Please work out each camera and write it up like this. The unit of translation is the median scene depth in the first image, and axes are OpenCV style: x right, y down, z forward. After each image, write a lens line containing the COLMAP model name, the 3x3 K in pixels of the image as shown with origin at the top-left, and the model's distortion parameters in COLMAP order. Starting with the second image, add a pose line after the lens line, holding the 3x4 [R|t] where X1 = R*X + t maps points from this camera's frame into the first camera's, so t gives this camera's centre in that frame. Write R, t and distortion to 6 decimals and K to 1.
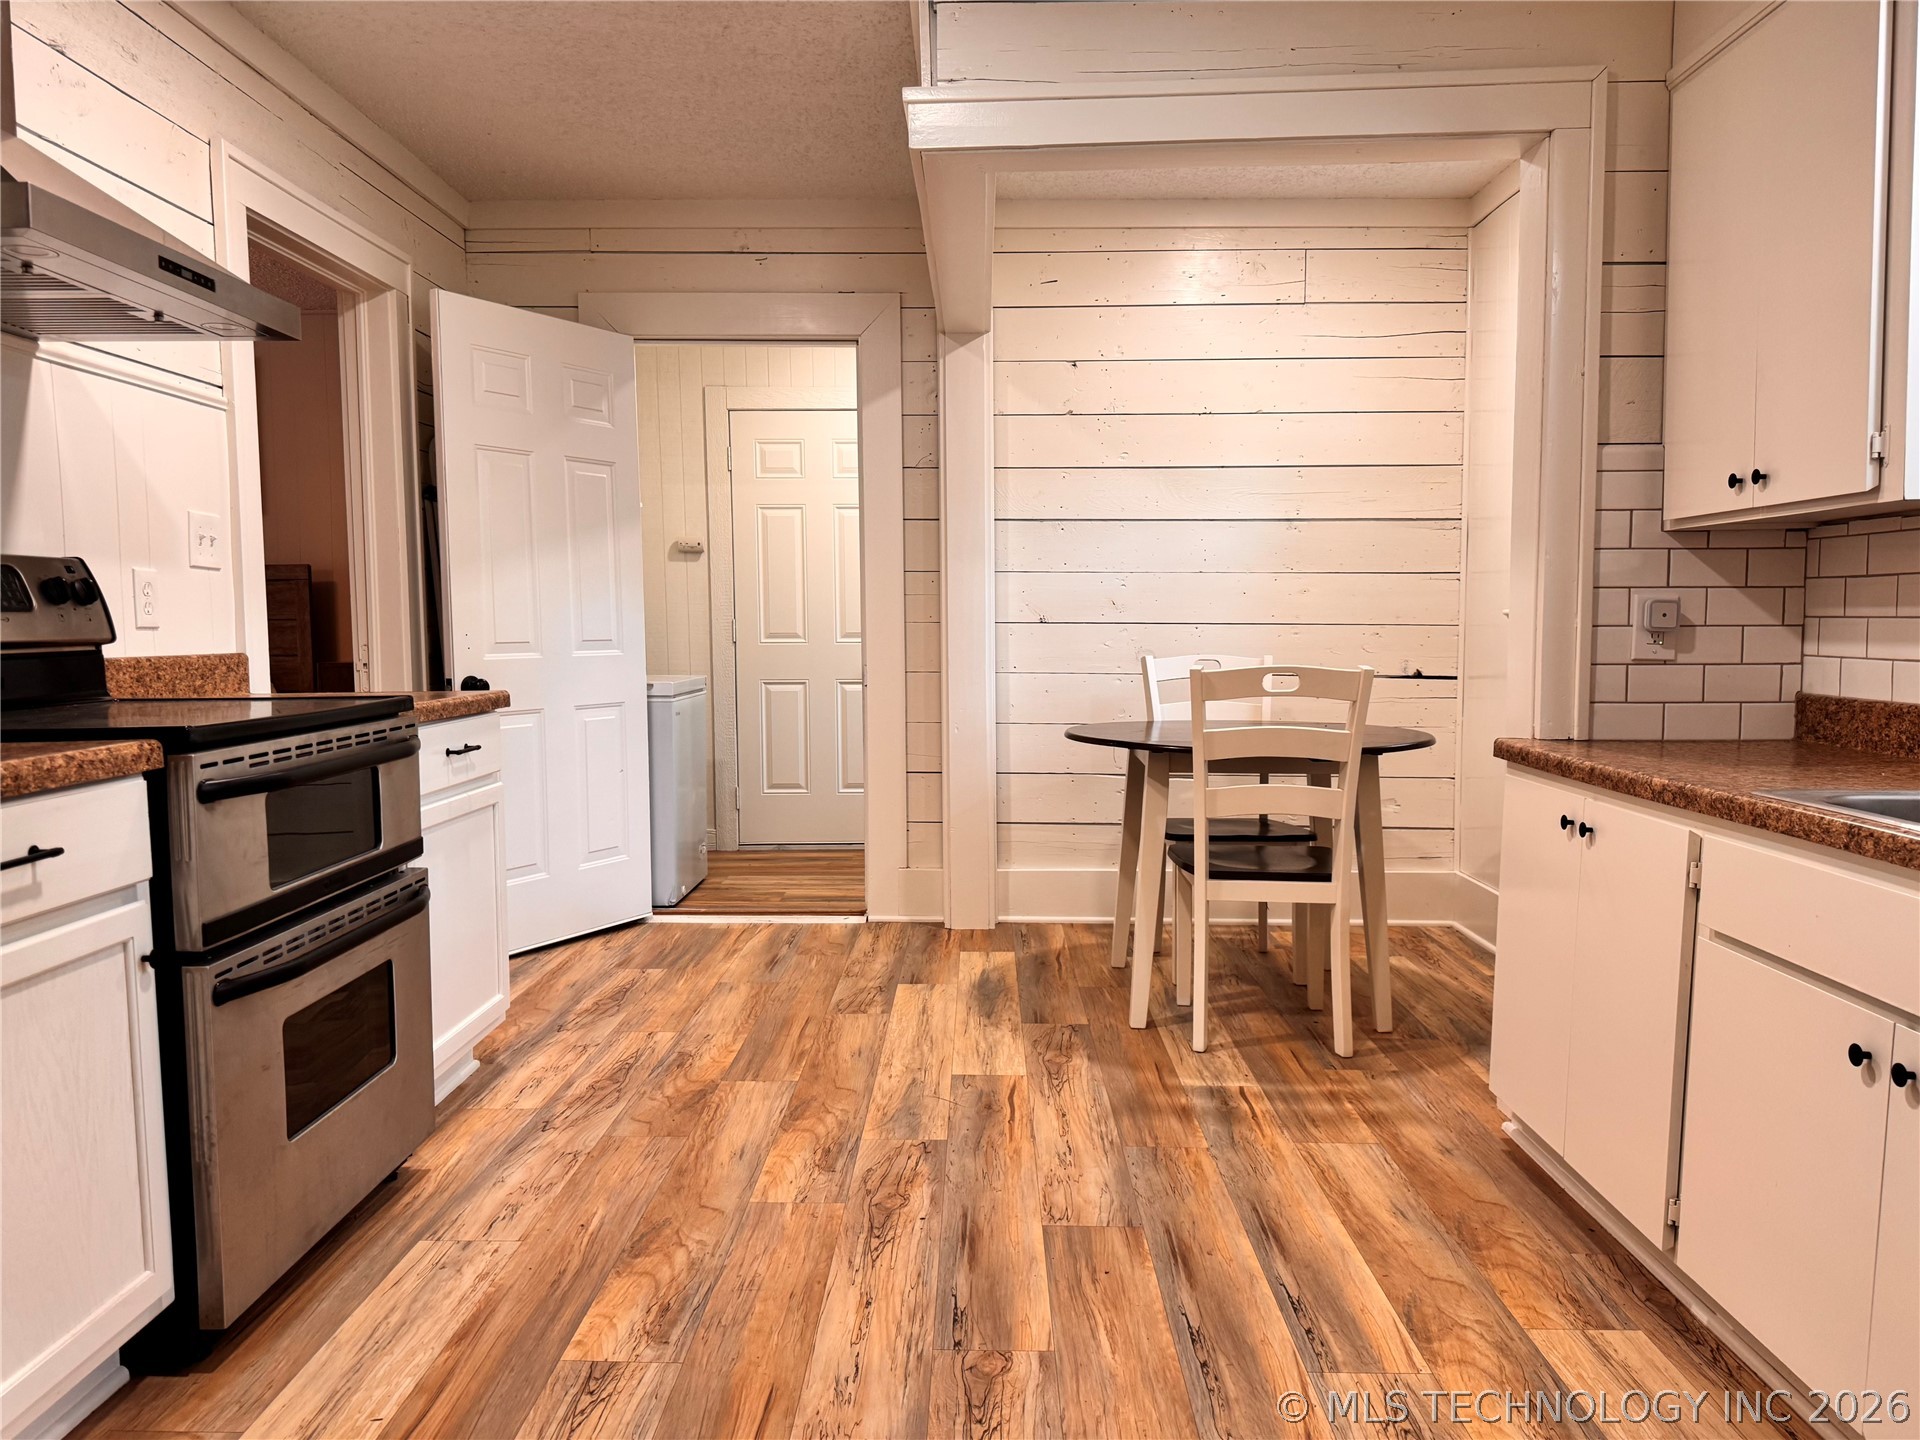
lens RADIAL K [[1359.9, 0, 957.1], [0, 1359.9, 733.9], [0, 0, 1]] dist [0.058784, -0.070037]
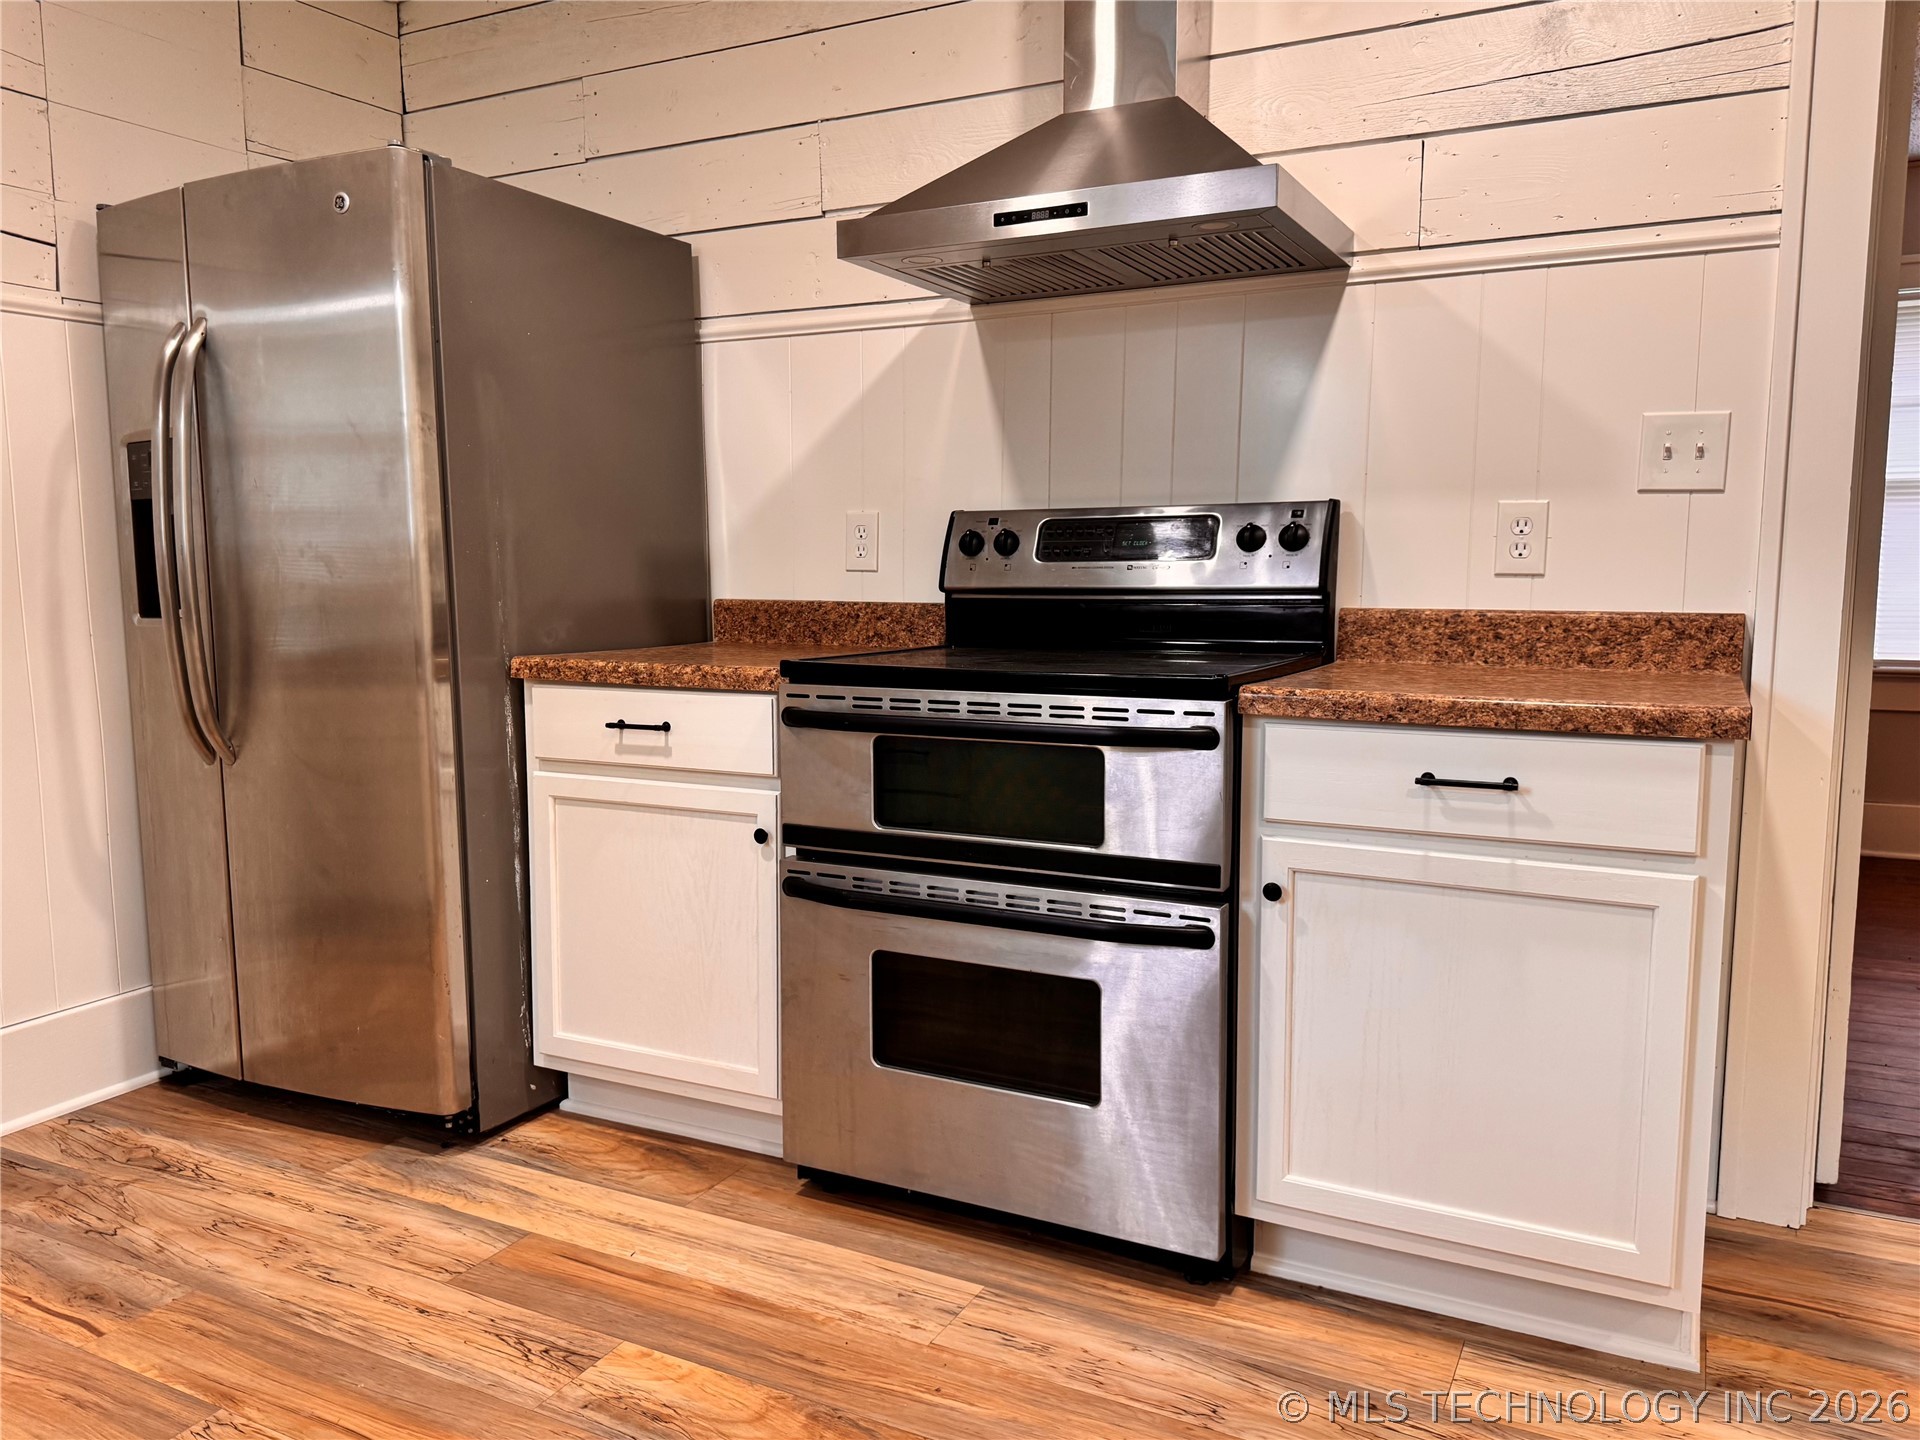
lens RADIAL K [[1359.9, 0, 941.9], [0, 1359.9, 723.8], [0, 0, 1]] dist [0.058784, -0.070037]
pose [[-0.446331, 0.097418, -0.889549, 0.333530], [-0.068177, 0.987466, 0.142348, -0.096229], [0.892267, 0.124181, -0.434095, 1.226973]]
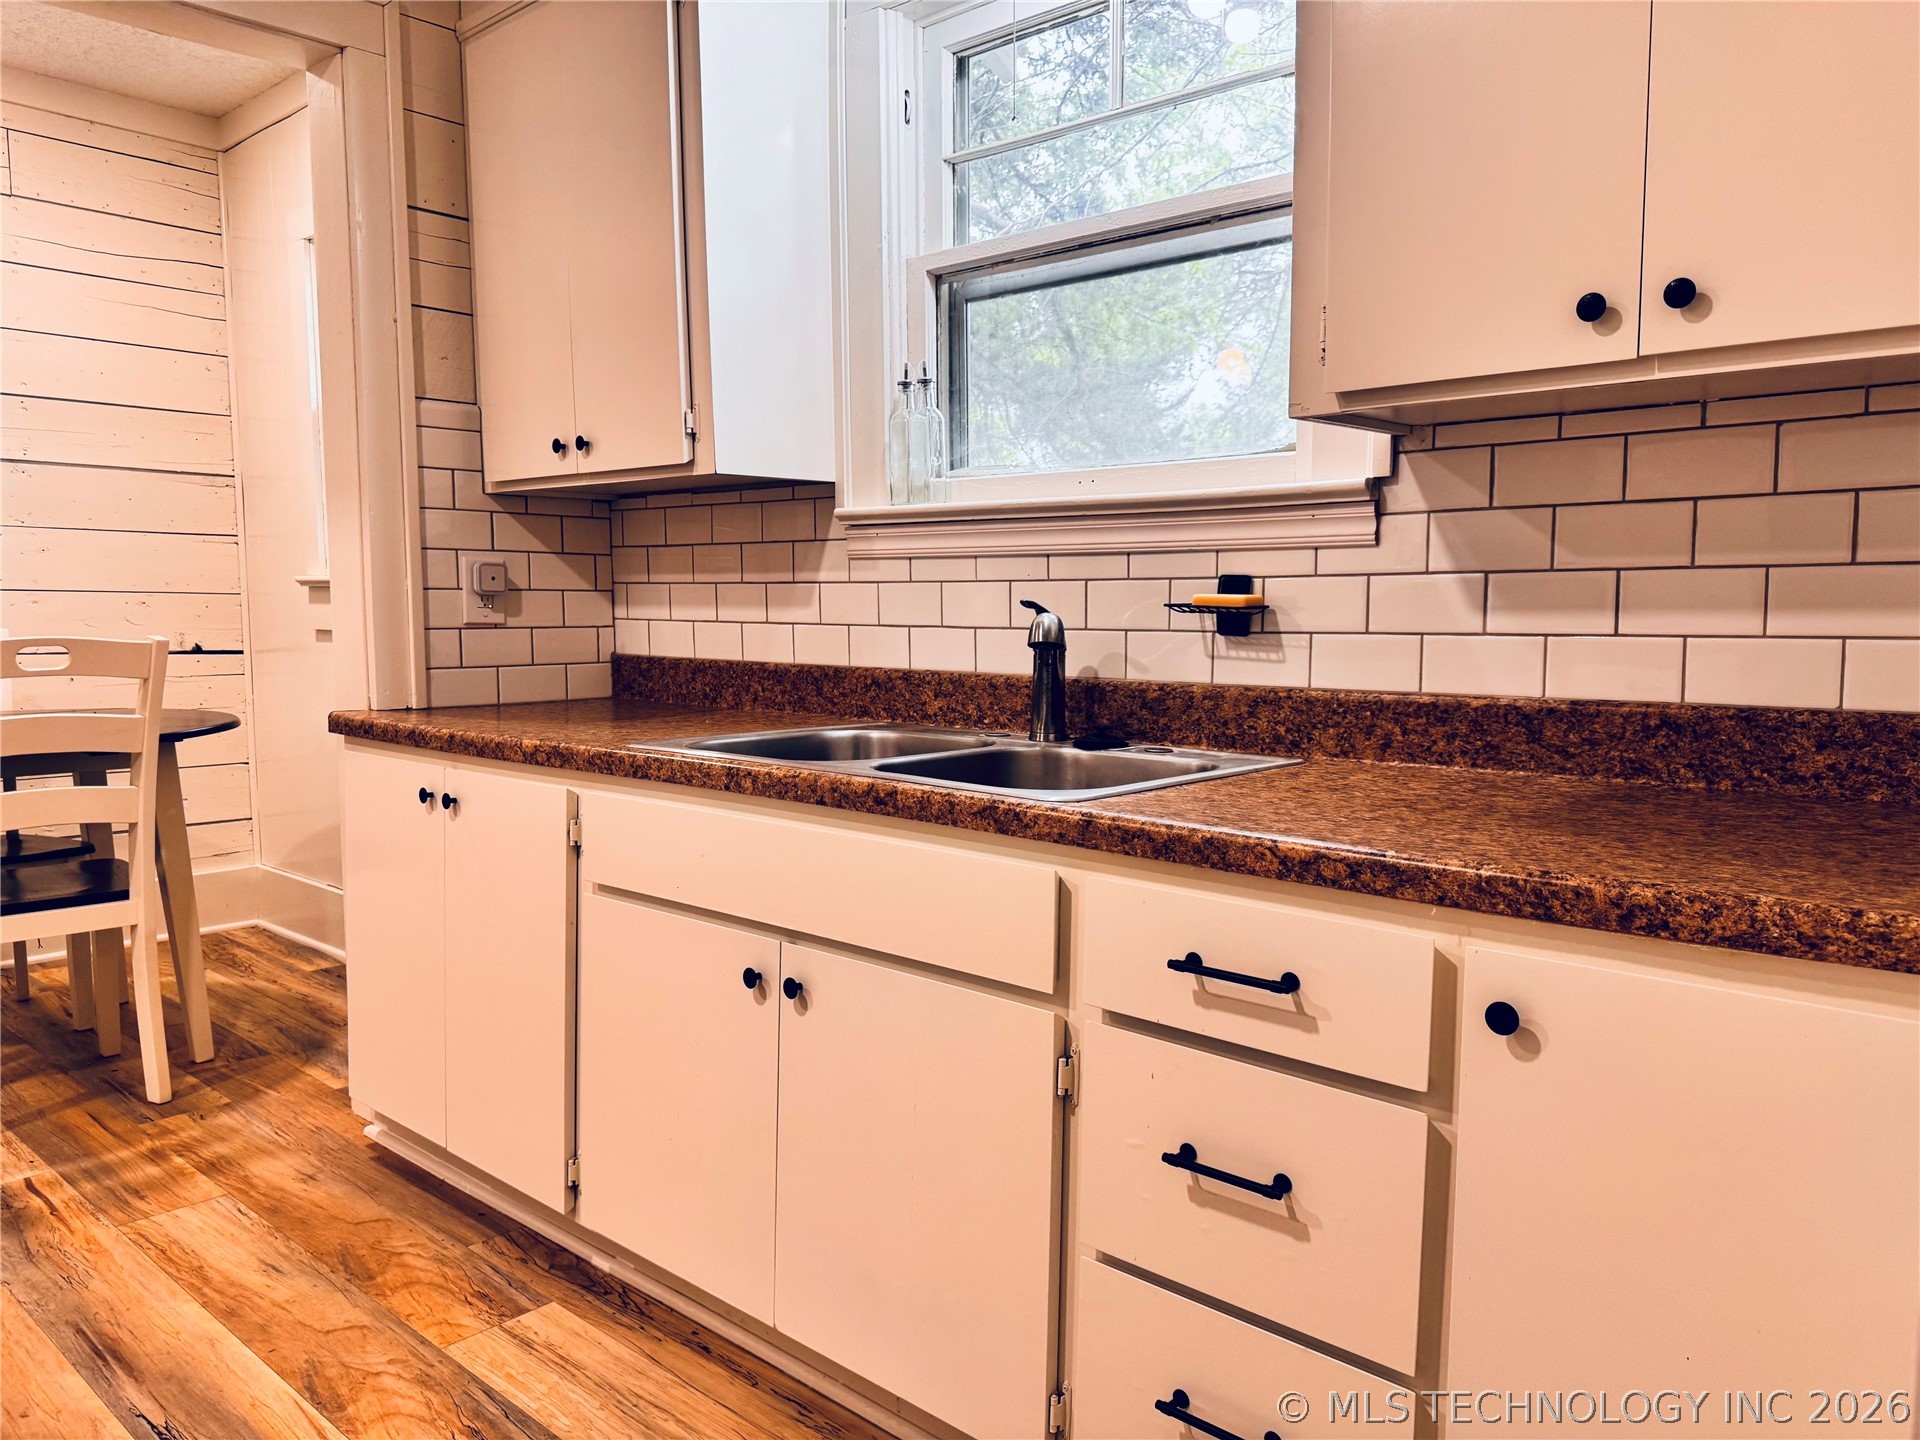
lens RADIAL K [[1359.9, 0, 938.0], [0, 1359.9, 725.3], [0, 0, 1]] dist [0.058784, -0.070037]
pose [[0.663451, -0.064924, 0.745397, -0.020491], [0.057982, 0.997694, 0.035292, 0.003905], [-0.745969, 0.019805, 0.665686, 0.112165]]
